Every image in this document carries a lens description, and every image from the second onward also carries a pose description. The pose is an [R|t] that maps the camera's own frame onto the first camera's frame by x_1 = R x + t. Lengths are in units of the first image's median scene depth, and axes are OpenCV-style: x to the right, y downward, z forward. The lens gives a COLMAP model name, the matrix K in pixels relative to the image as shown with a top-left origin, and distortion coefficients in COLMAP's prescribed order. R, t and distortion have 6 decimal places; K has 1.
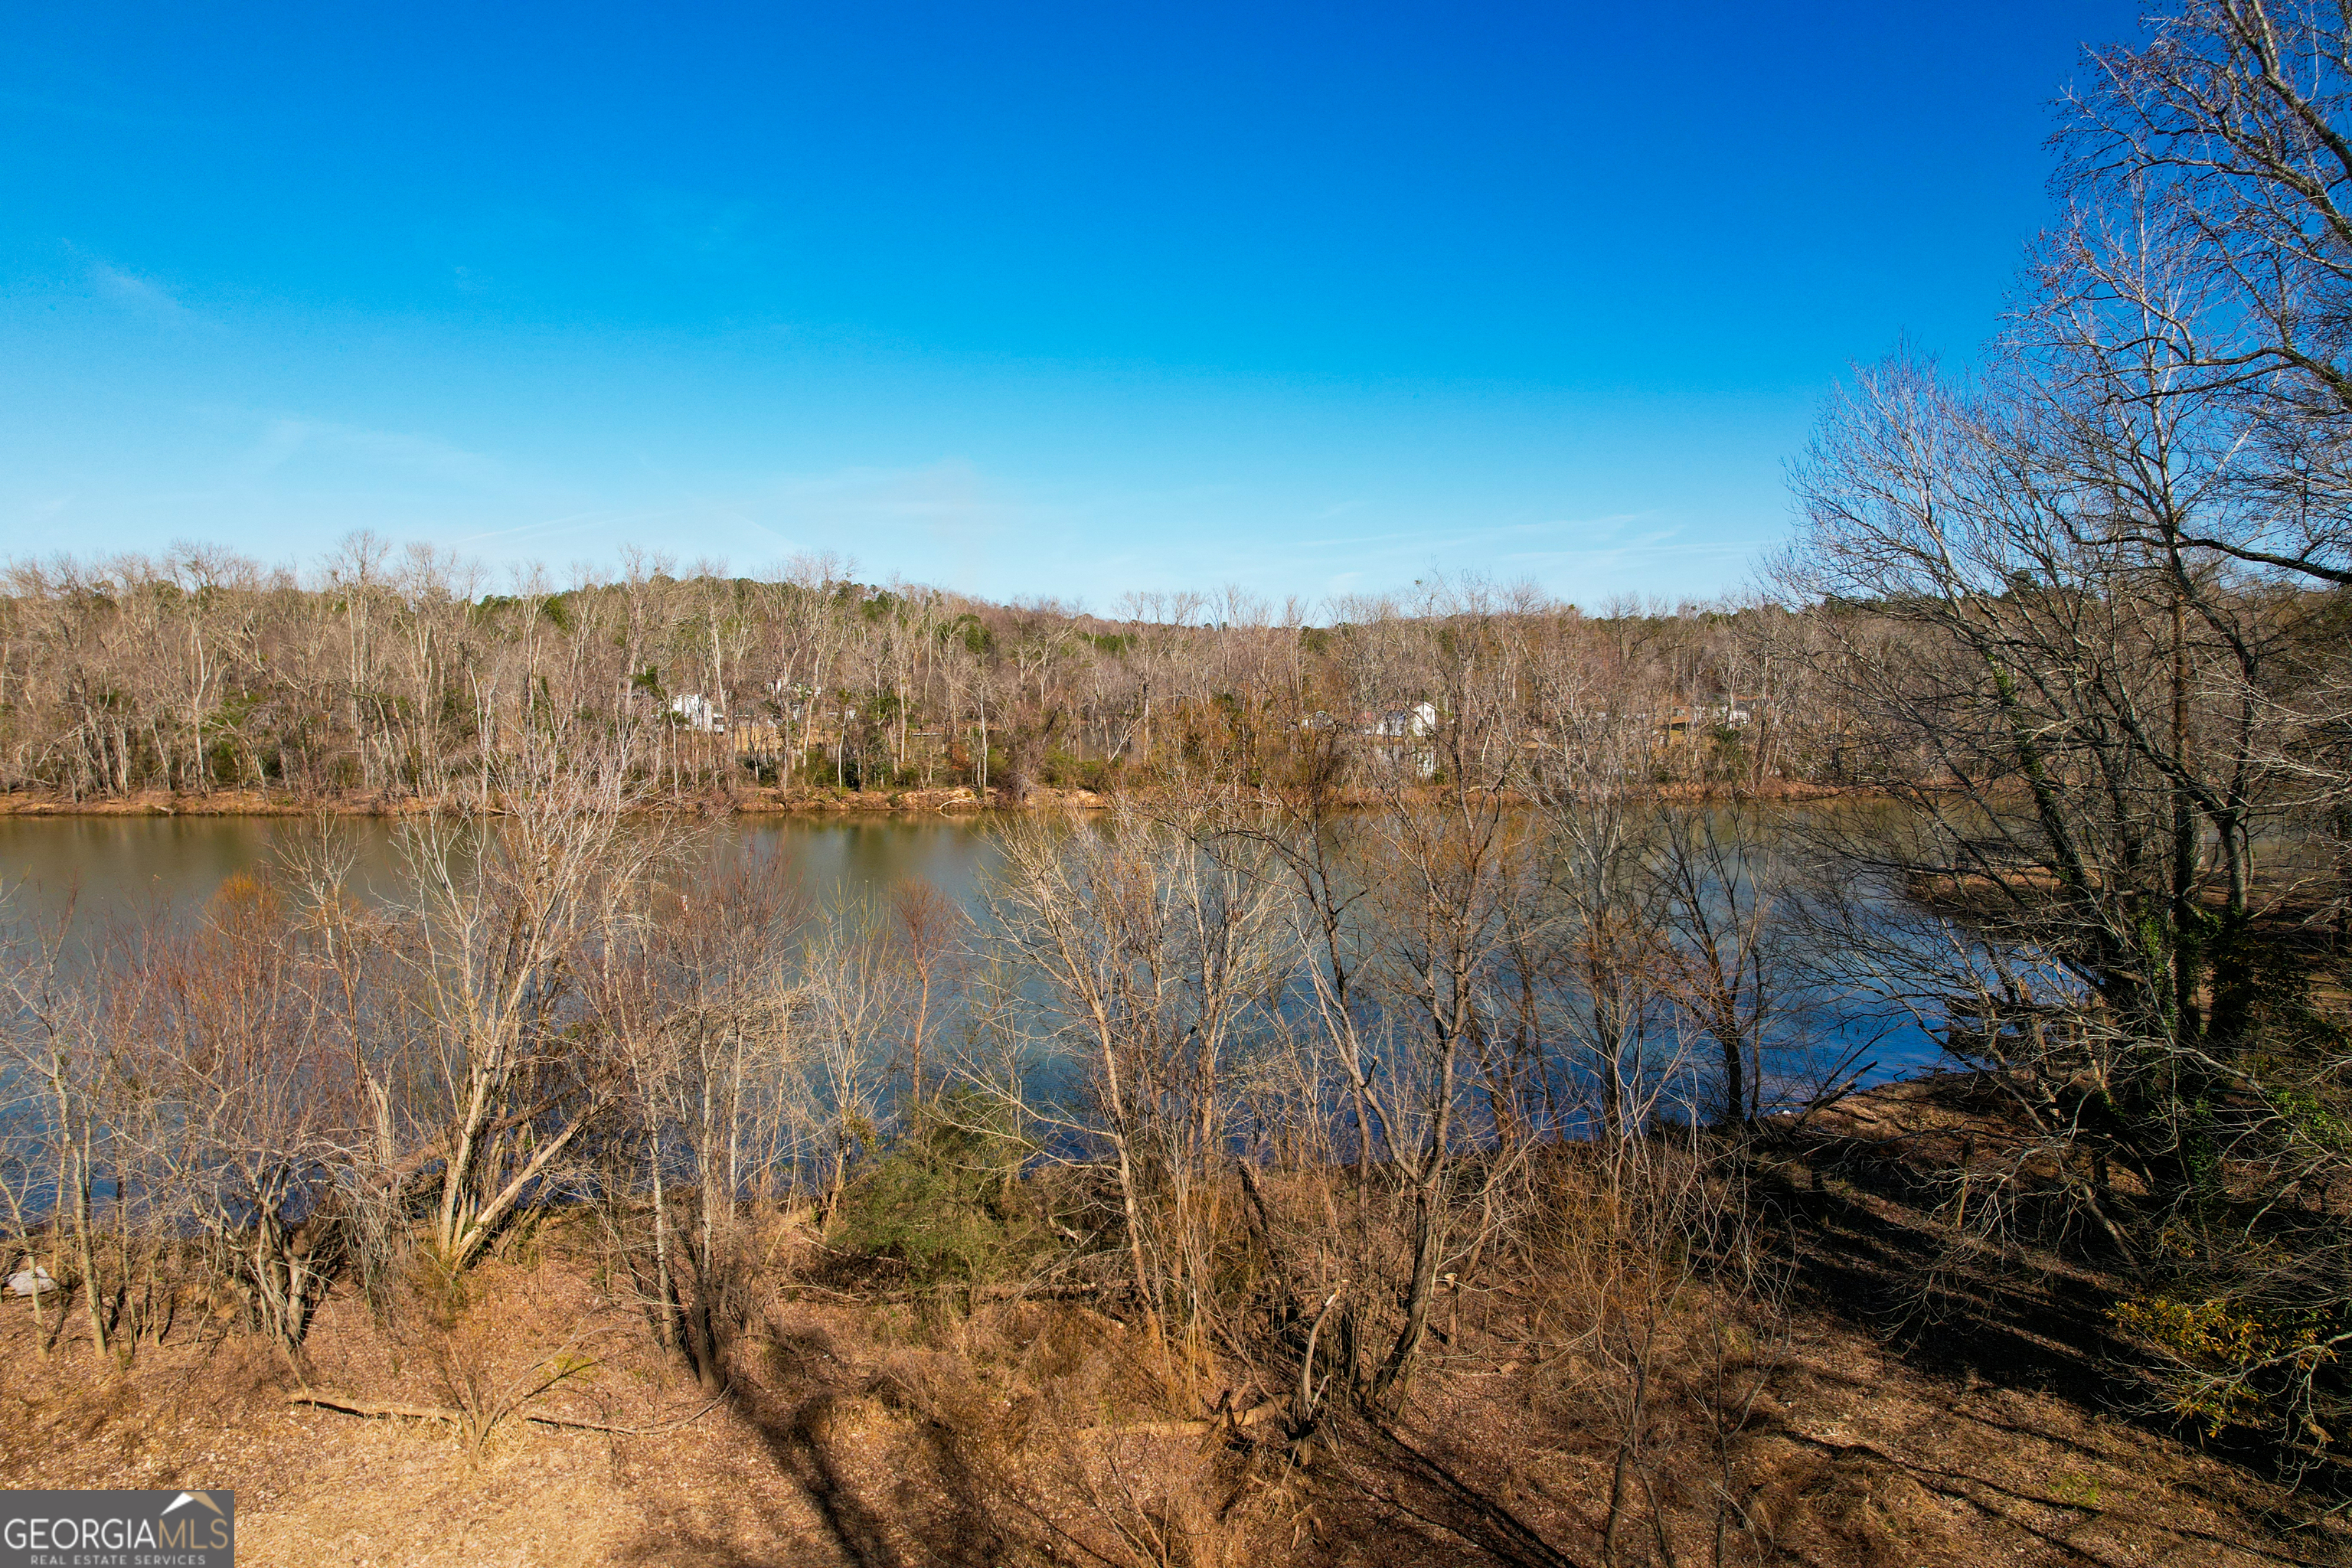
lens RADIAL K [[1515.8, 0, 1176.0], [0, 1515.8, 784.0], [0, 0, 1]] dist [-0.057249, 0.054158]
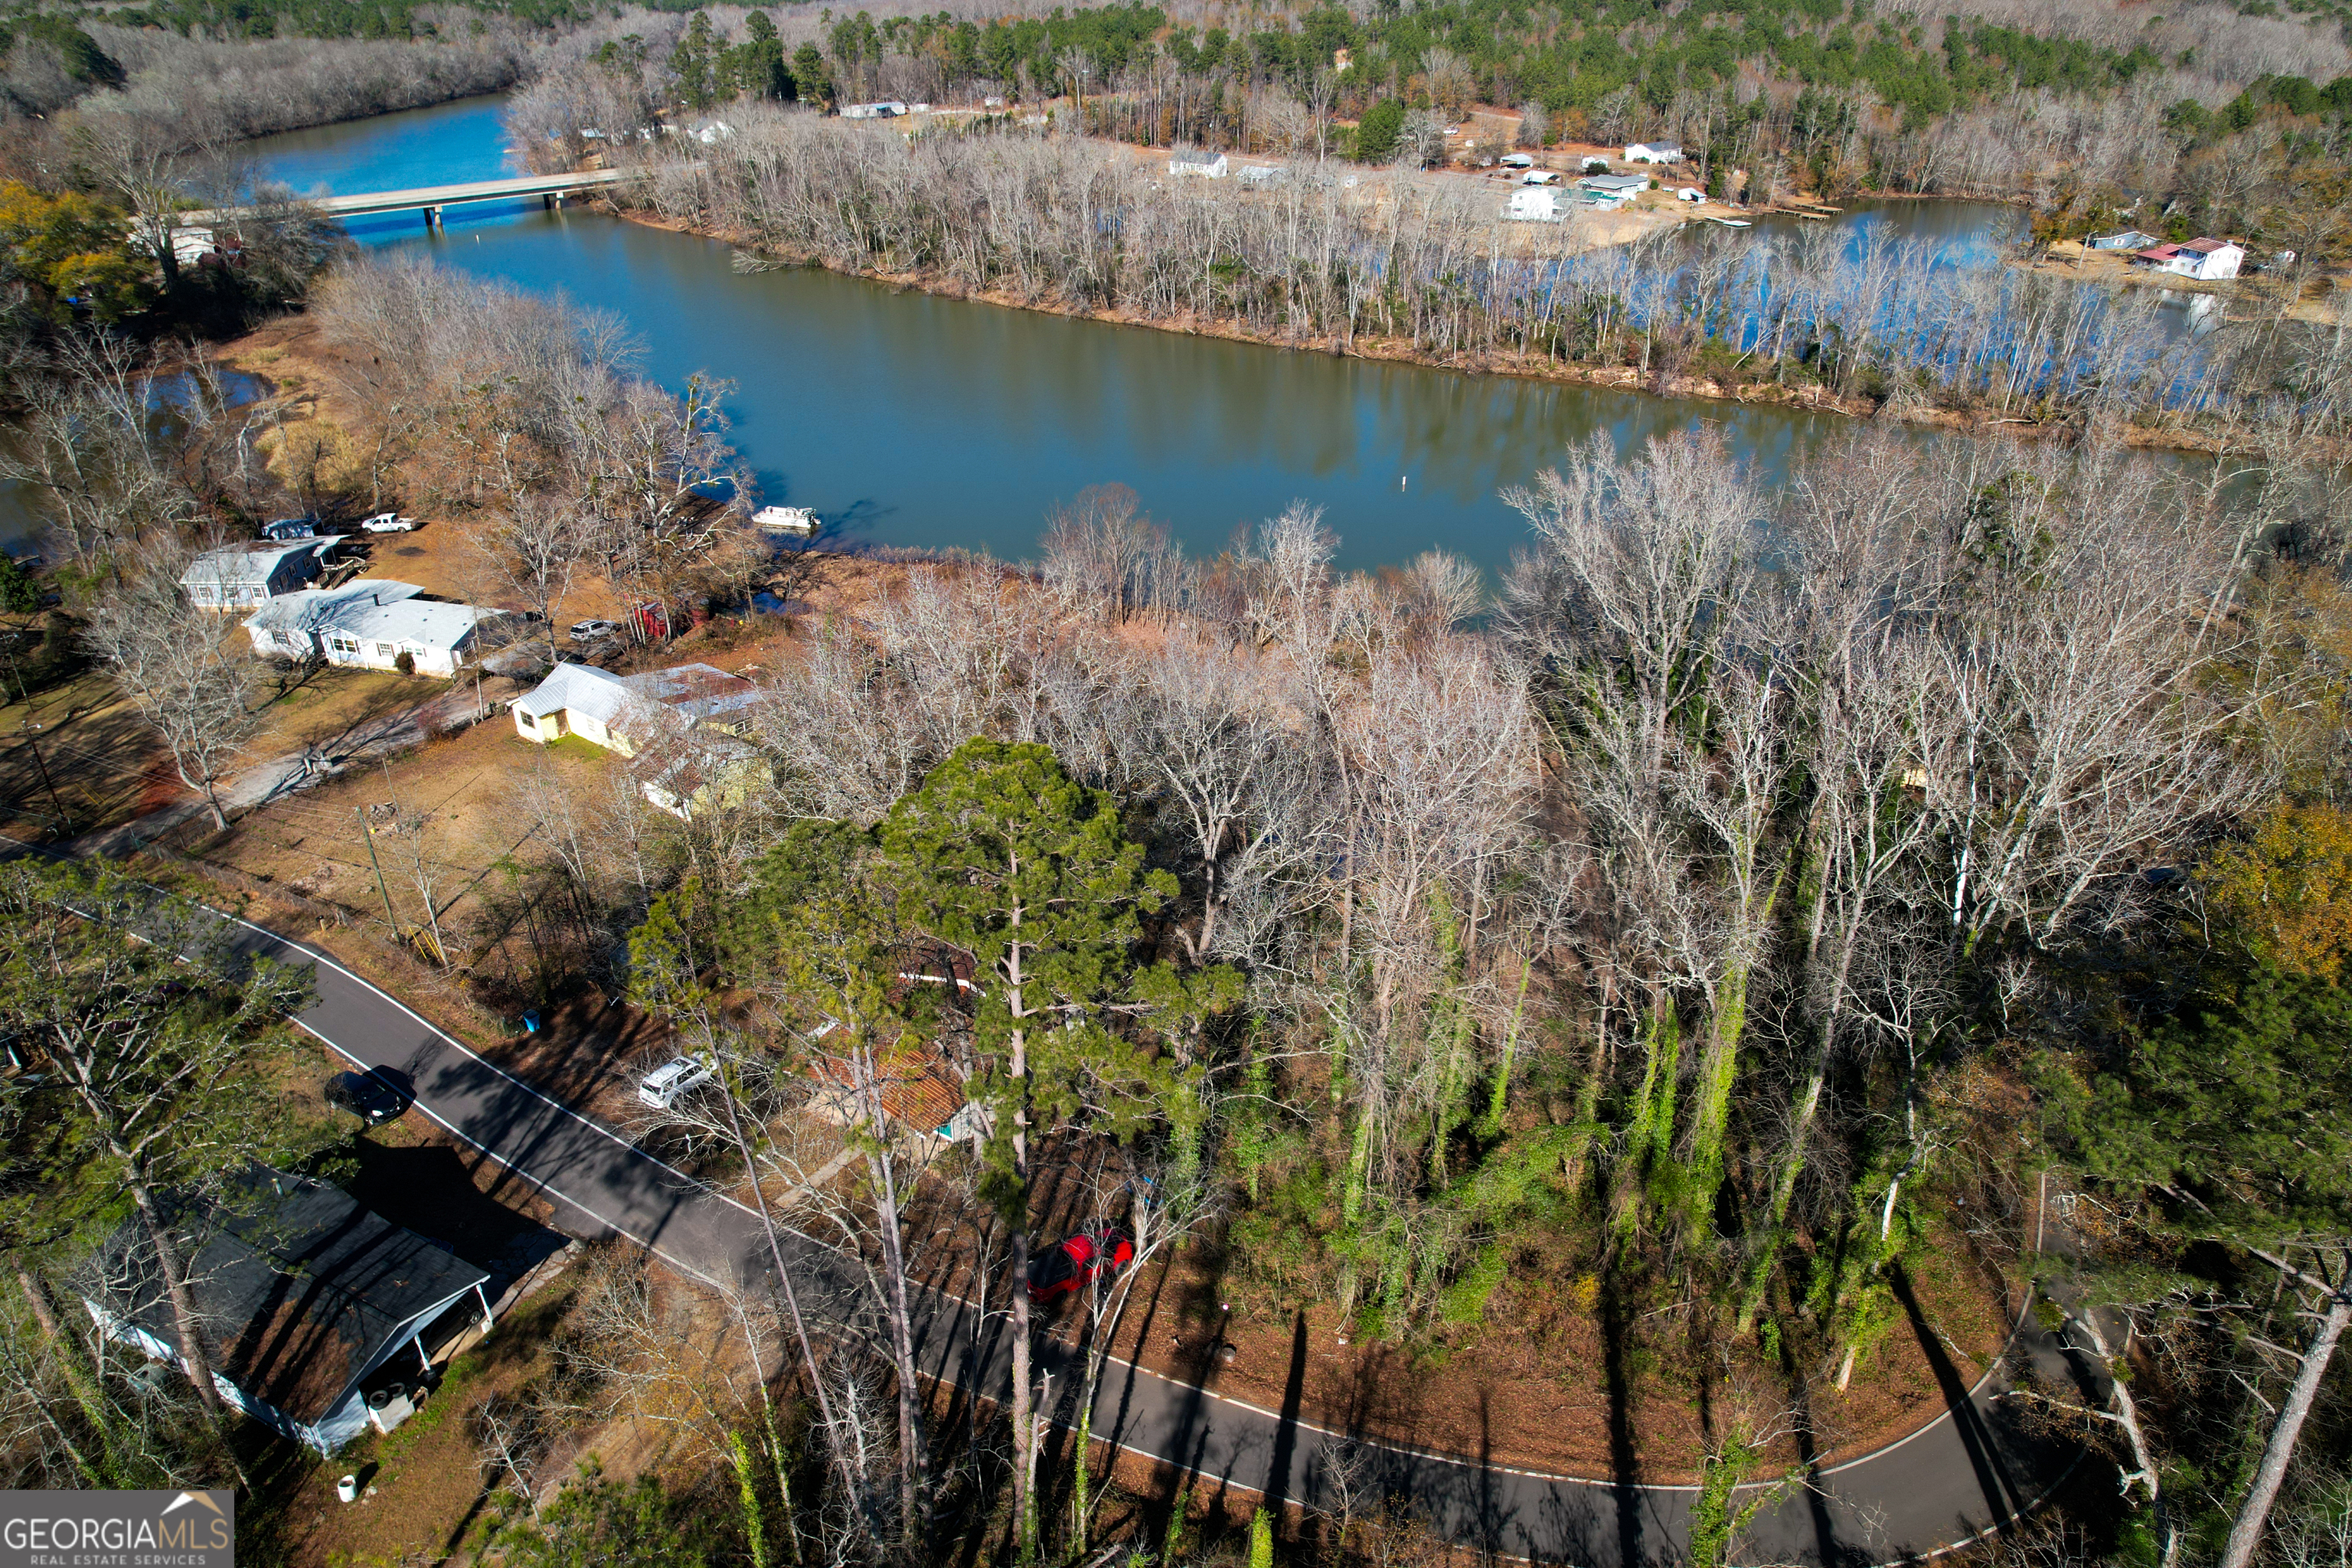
lens RADIAL K [[1515.8, 0, 1176.0], [0, 1515.8, 784.0], [0, 0, 1]] dist [-0.057249, 0.054158]
pose [[0.830185, 0.272453, -0.486376, 0.338335], [-0.044641, 0.902130, 0.429149, -0.258453], [0.555698, -0.334561, 0.761097, -0.571326]]
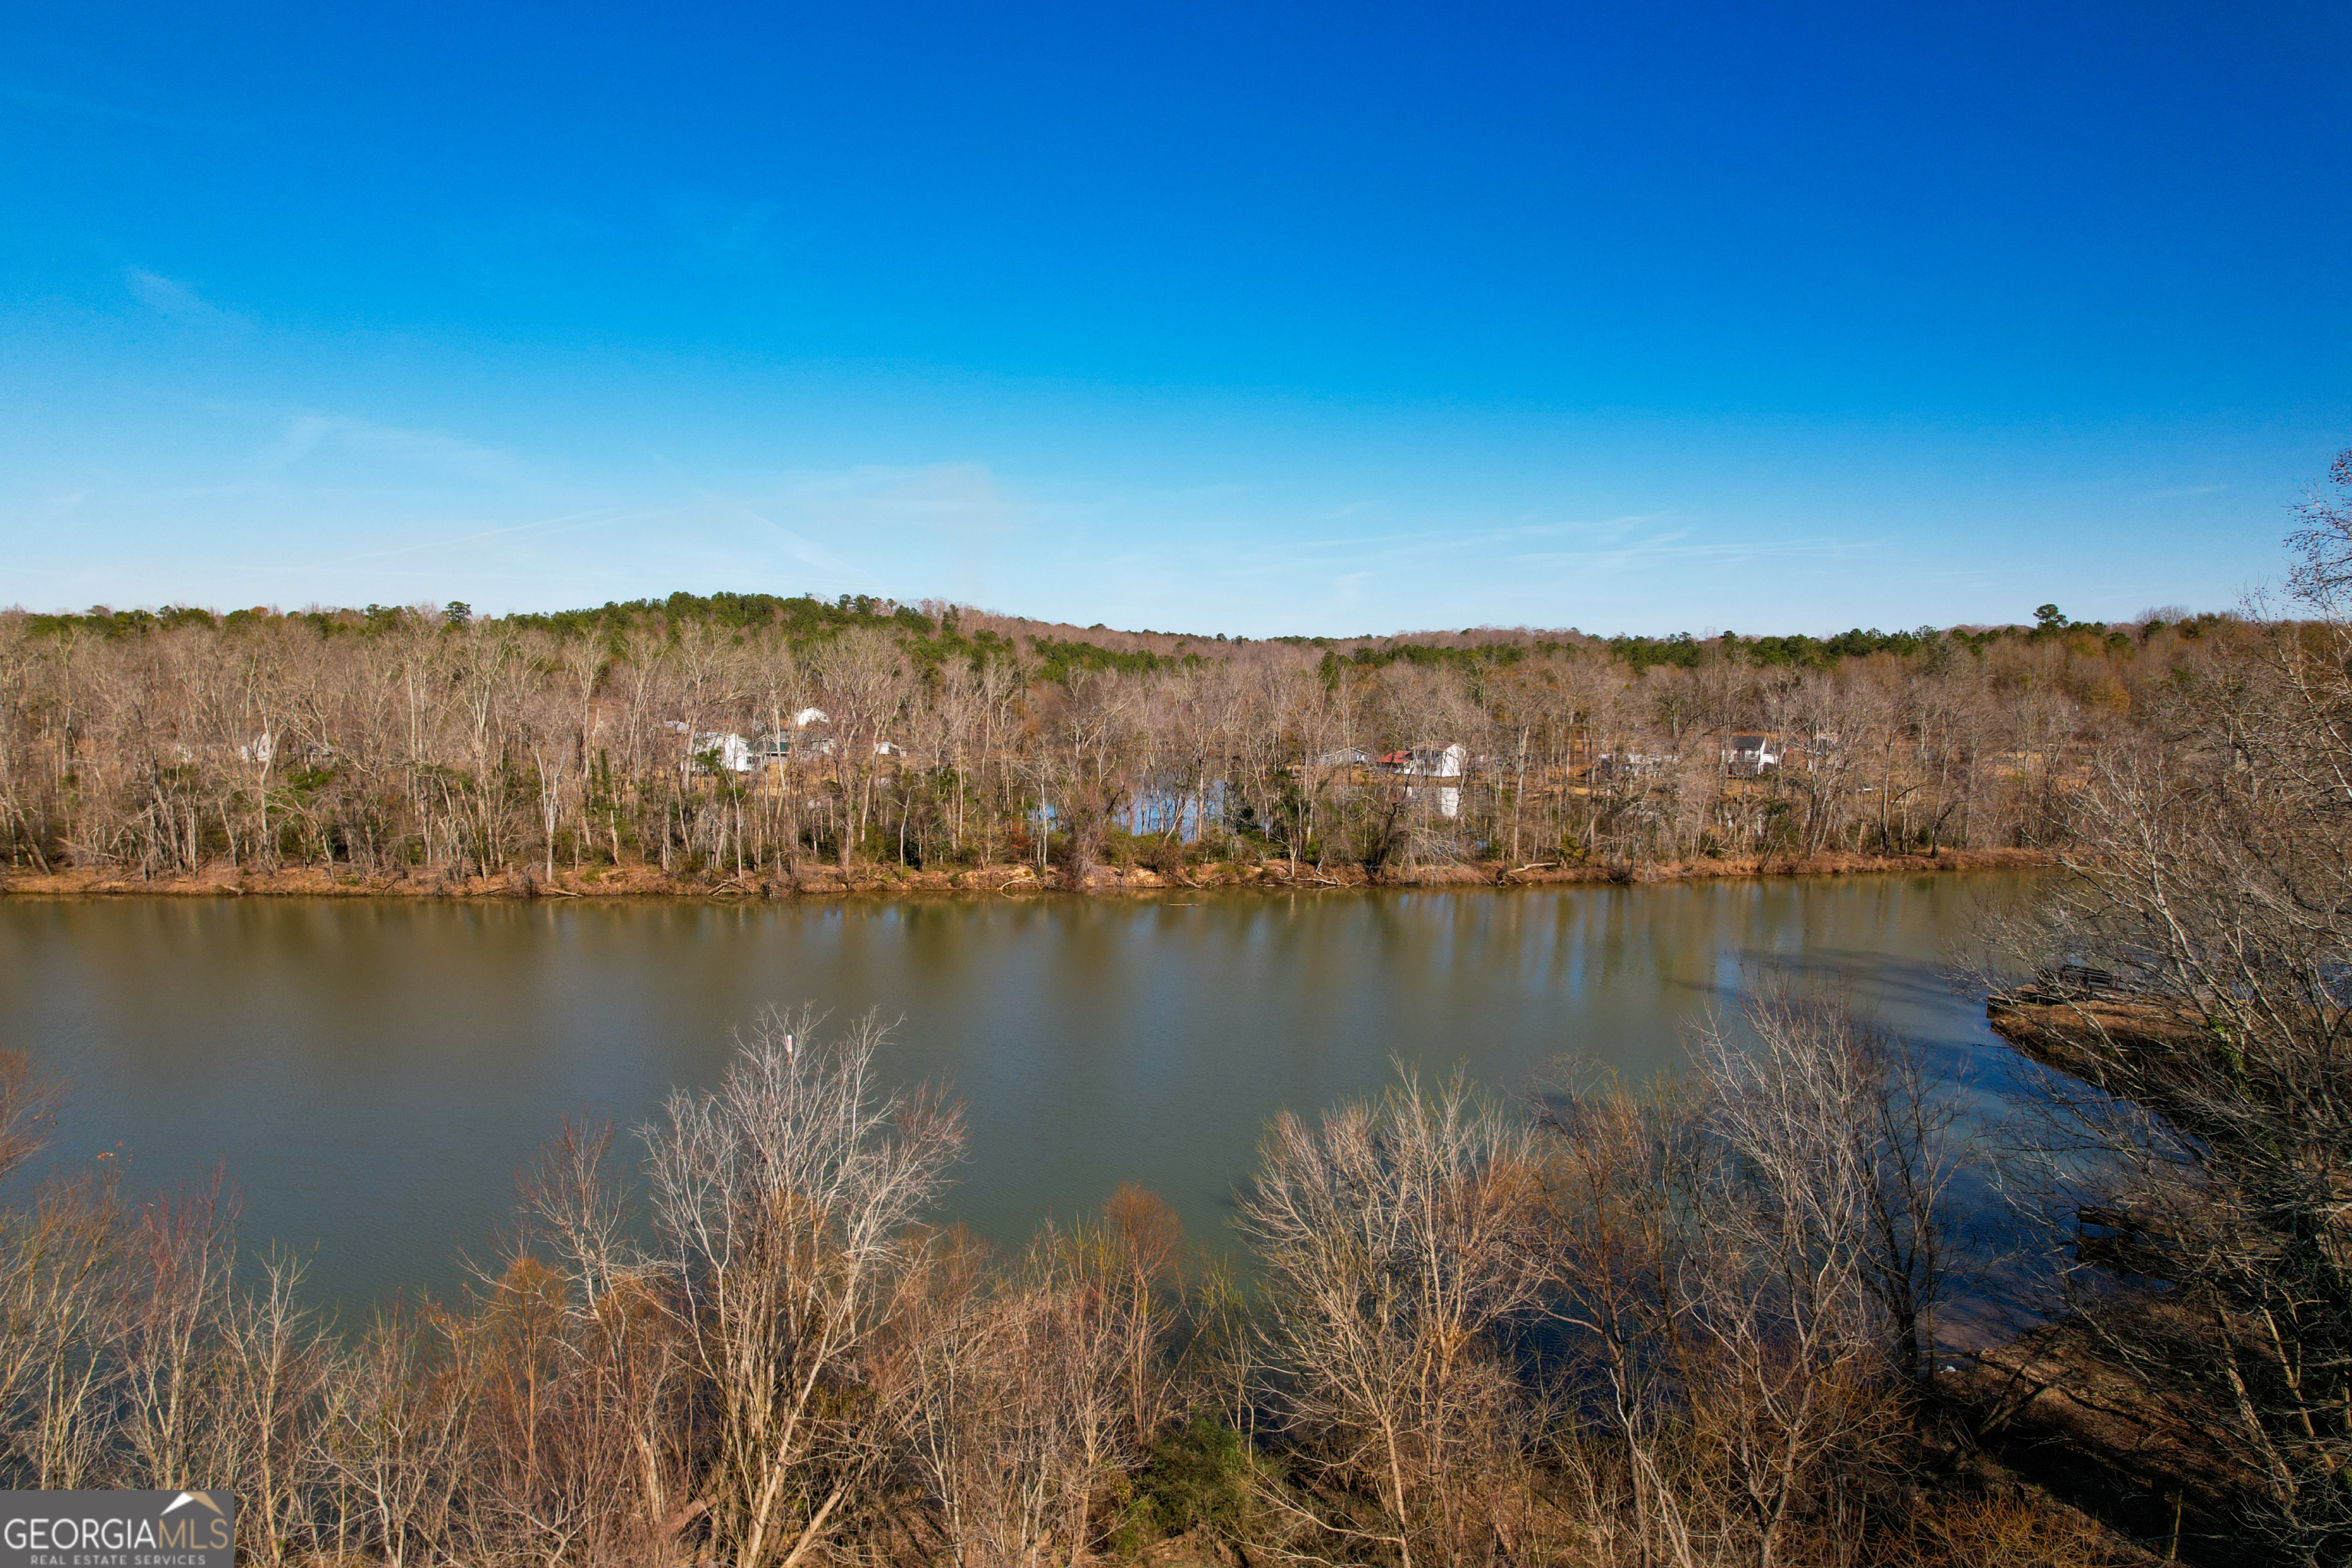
lens RADIAL K [[1515.8, 0, 1176.0], [0, 1515.8, 784.0], [0, 0, 1]] dist [-0.057249, 0.054158]
pose [[0.999981, 0.005797, -0.002175, -0.037781], [-0.005793, 0.999982, 0.001854, -0.055774], [0.002186, -0.001842, 0.999996, -0.005101]]
